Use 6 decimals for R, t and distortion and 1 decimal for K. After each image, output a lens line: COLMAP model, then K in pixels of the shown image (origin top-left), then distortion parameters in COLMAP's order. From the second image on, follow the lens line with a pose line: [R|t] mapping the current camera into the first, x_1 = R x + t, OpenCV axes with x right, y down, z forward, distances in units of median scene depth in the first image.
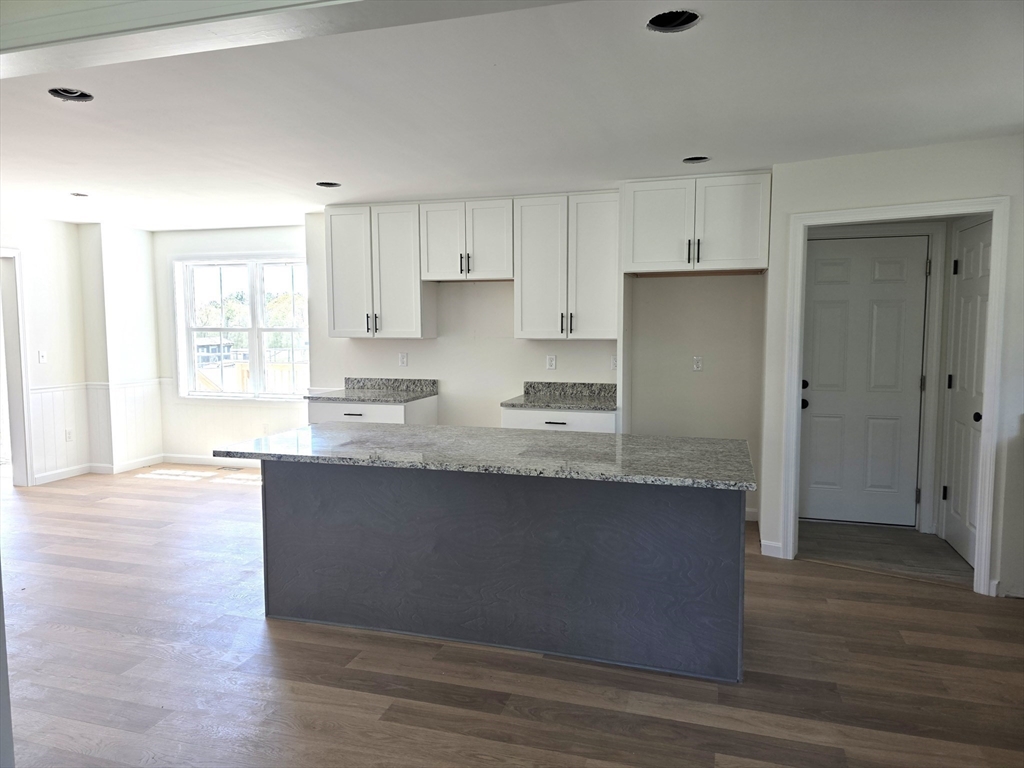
lens RADIAL K [[682.4, 0, 512.5], [0, 682.4, 379.7], [0, 0, 1]] dist [0.001436, -0.000854]
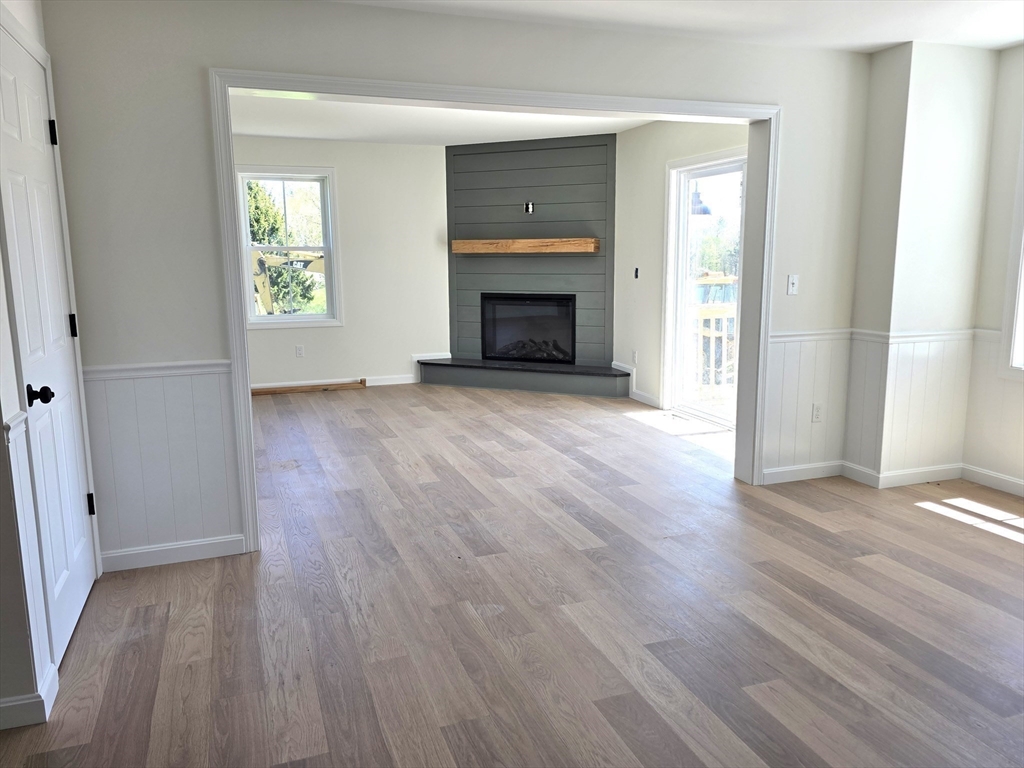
lens RADIAL K [[755.5, 0, 508.6], [0, 755.5, 378.1], [0, 0, 1]] dist [0.050226, -0.050945]
pose [[0.580081, 0.131930, -0.803804, -0.260334], [-0.056799, 0.990946, 0.121656, -0.018536], [0.812576, -0.024915, 0.582322, 0.369651]]
